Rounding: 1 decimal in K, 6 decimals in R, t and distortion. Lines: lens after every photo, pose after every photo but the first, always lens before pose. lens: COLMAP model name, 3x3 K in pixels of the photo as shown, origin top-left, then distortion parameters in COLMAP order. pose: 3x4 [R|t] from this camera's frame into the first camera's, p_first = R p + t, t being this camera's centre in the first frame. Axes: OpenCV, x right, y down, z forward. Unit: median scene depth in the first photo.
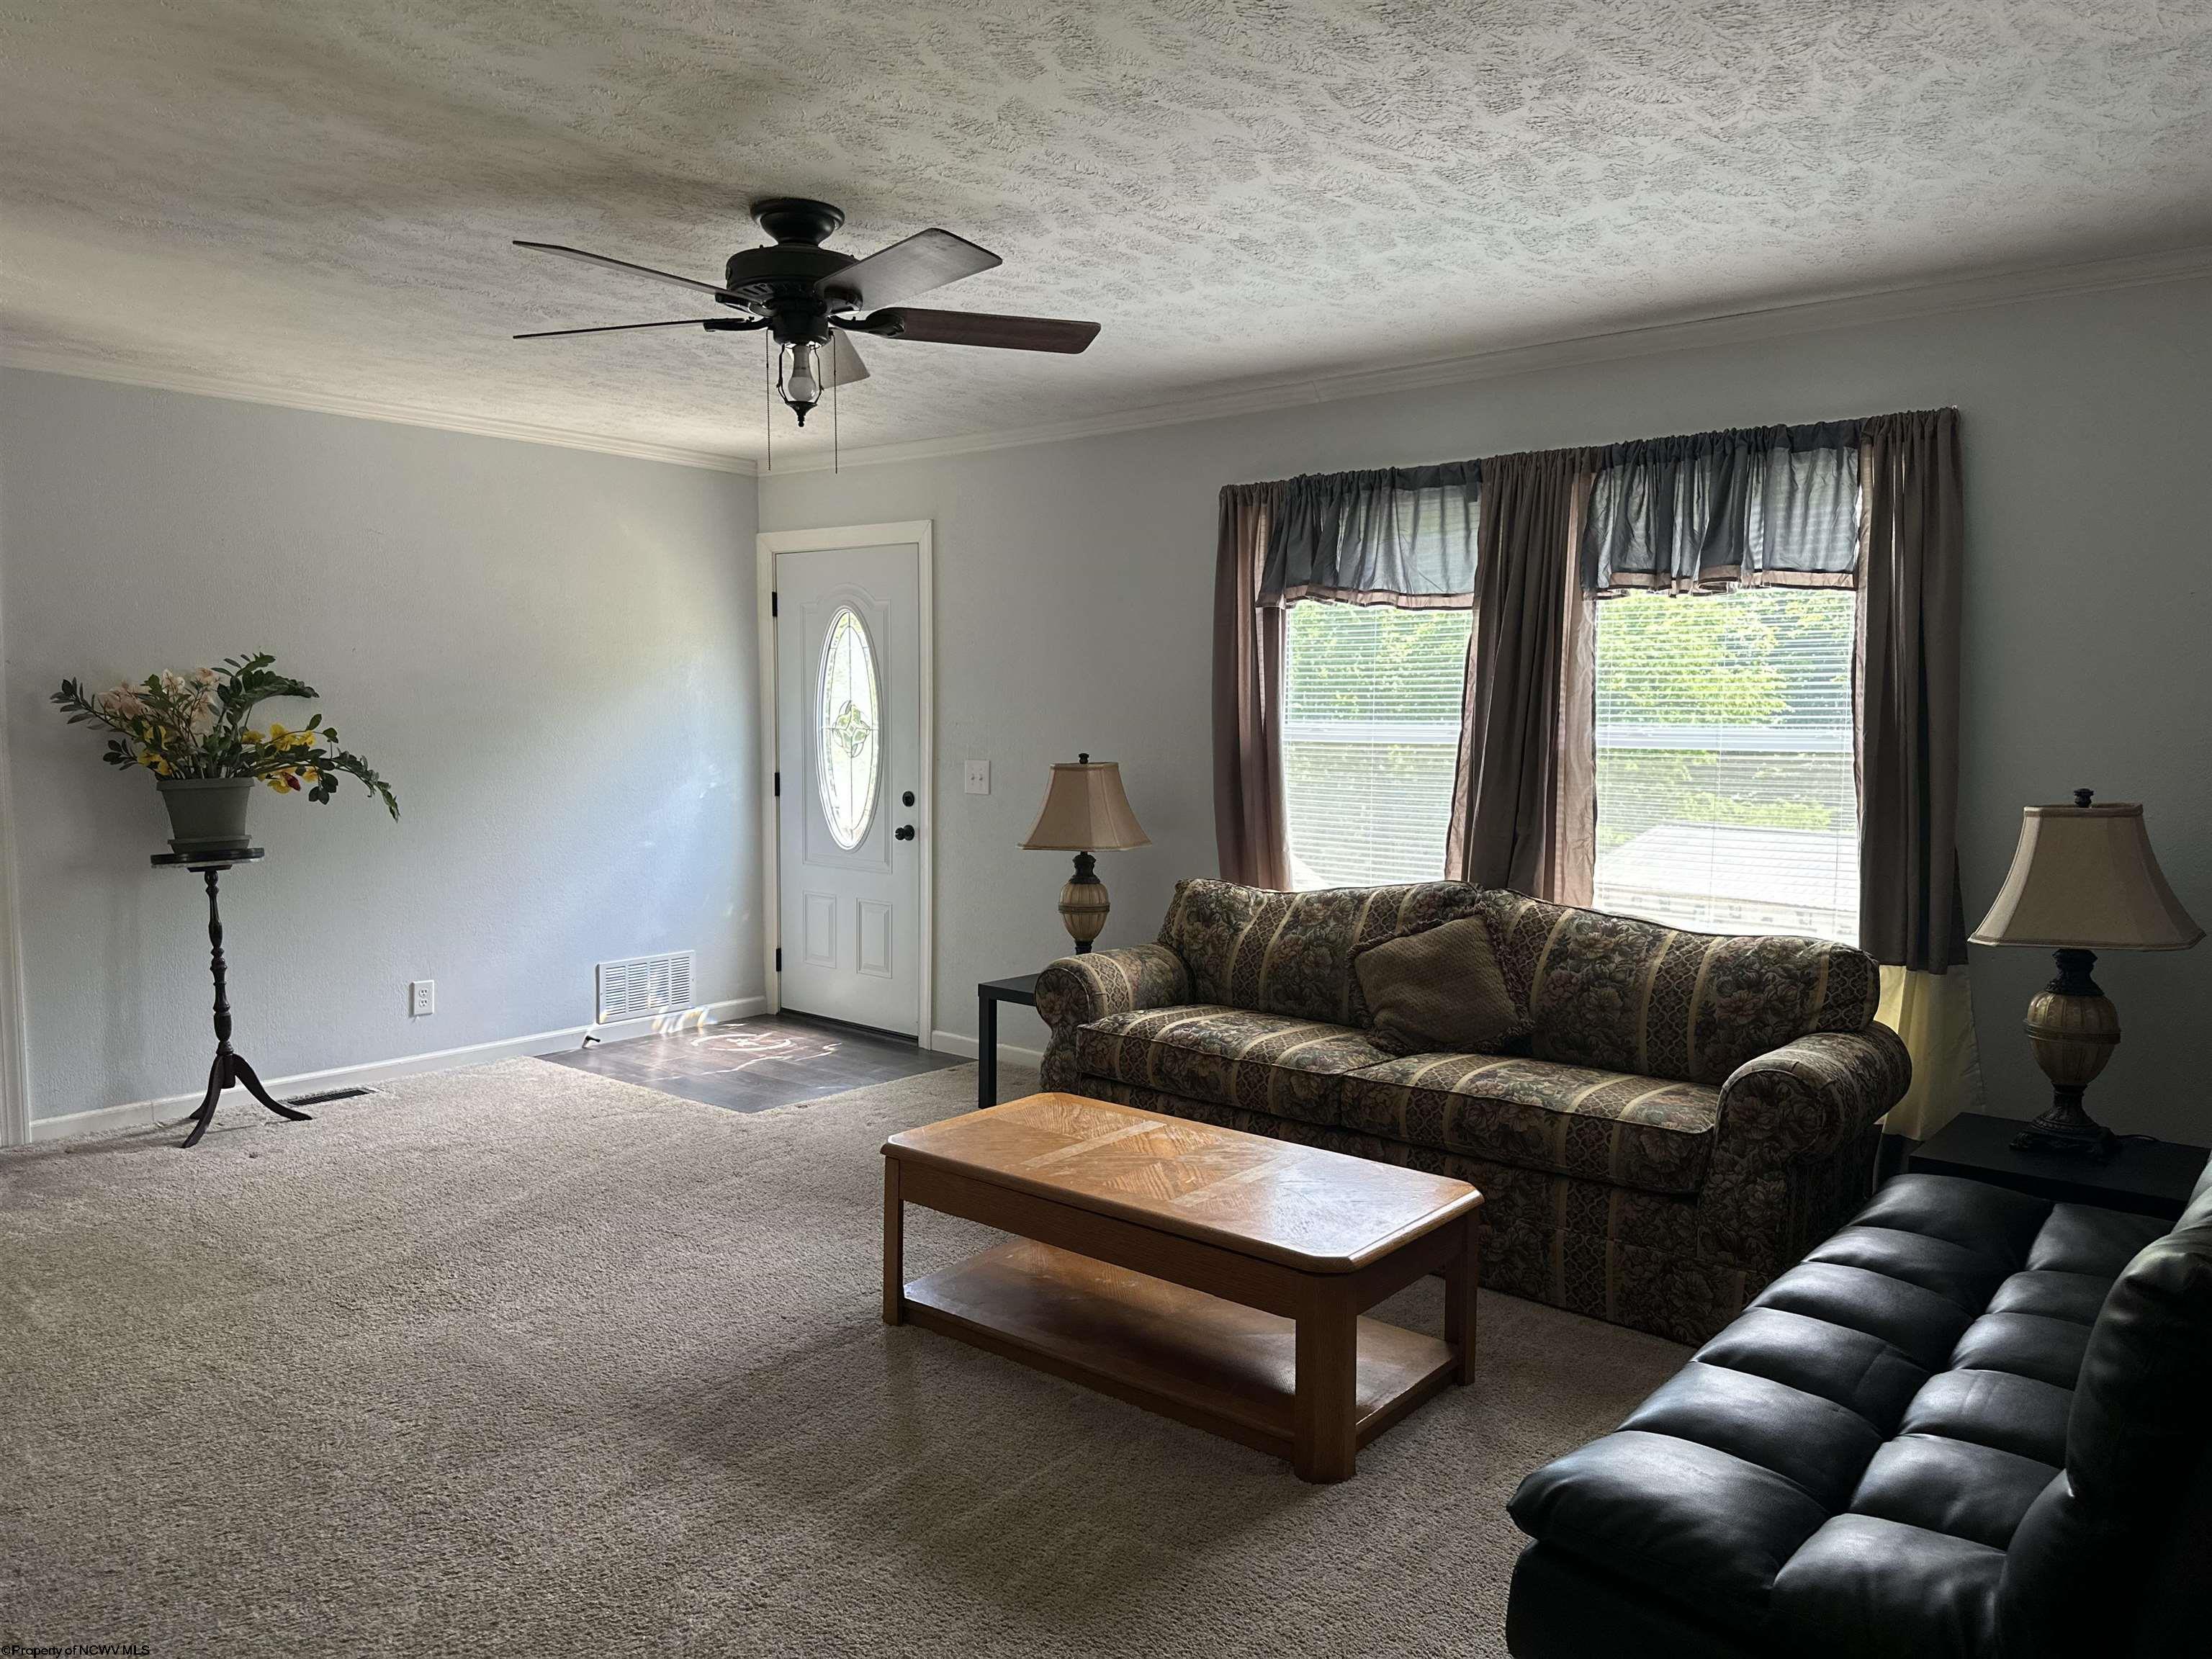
lens RADIAL K [[1555.0, 0, 1099.9], [0, 1555.0, 829.8], [0, 0, 1]] dist [0.107979, -0.137252]
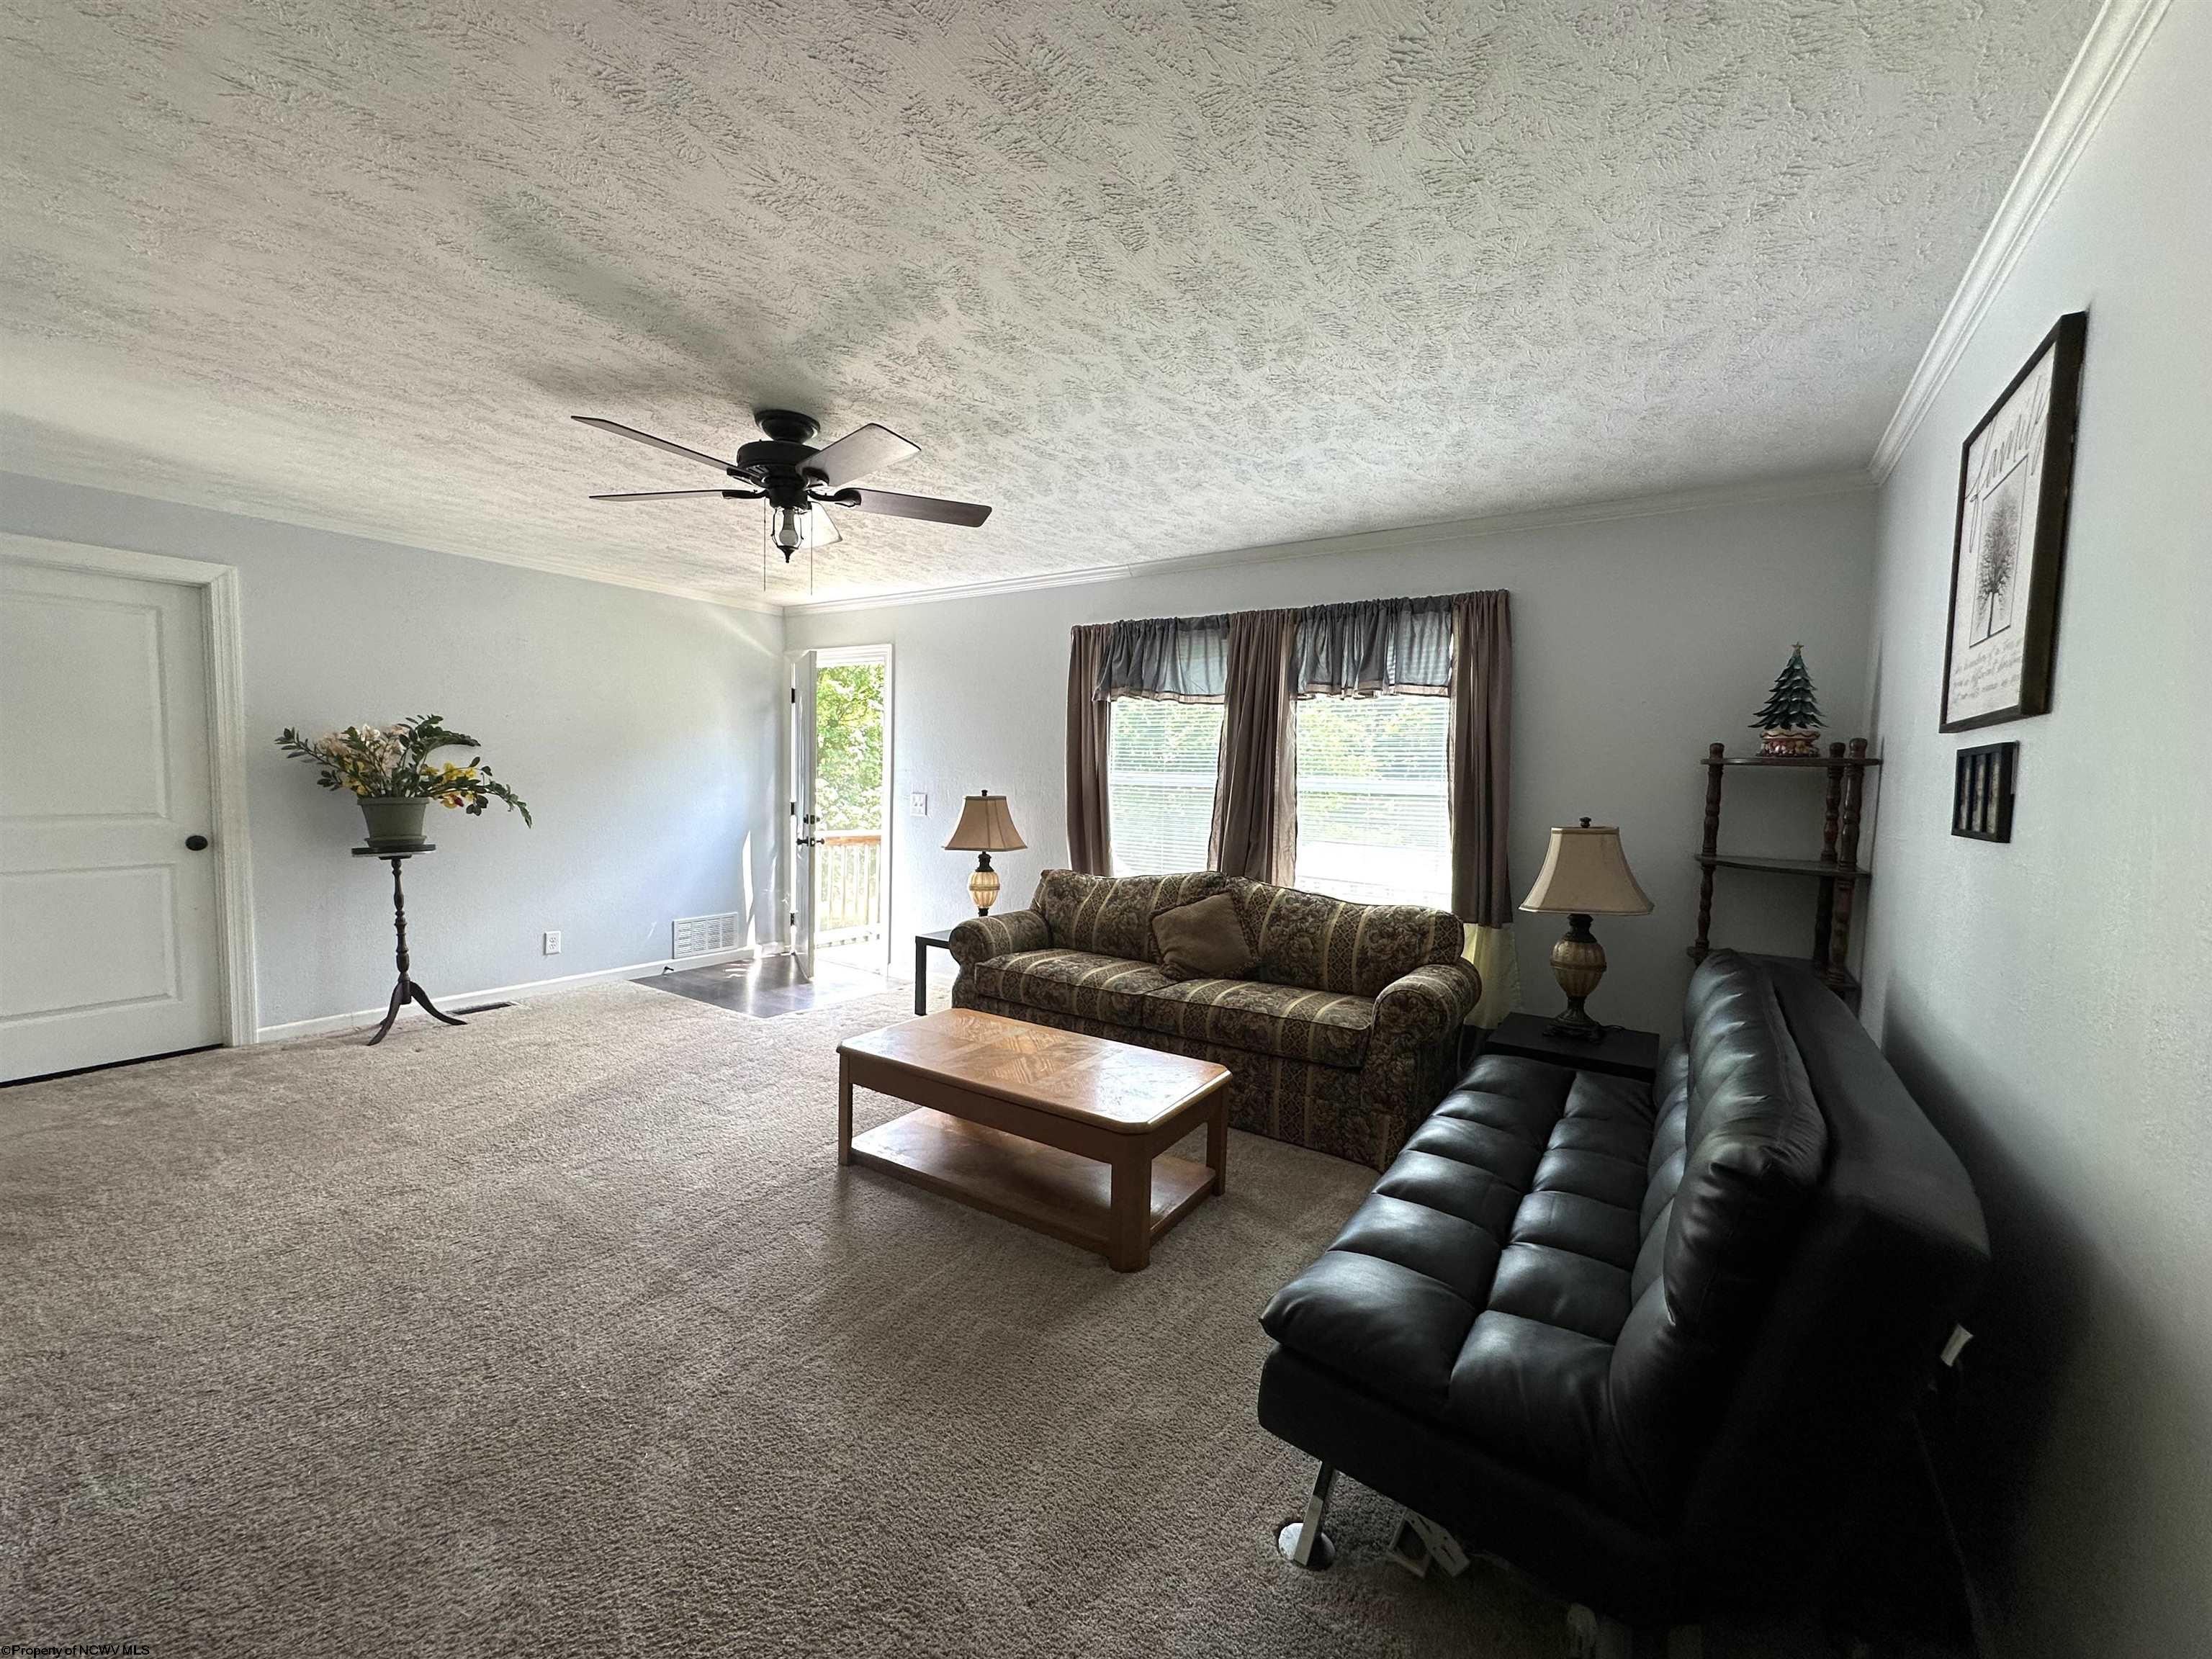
lens RADIAL K [[888.1, 0, 1106.0], [0, 888.1, 829.5], [0, 0, 1]] dist [-0.009808, -0.000150]
pose [[0.993537, 0.010795, 0.112998, 0.016136], [-0.009267, 0.999859, -0.014035, 0.004282], [-0.113134, 0.012897, 0.993496, 0.125041]]
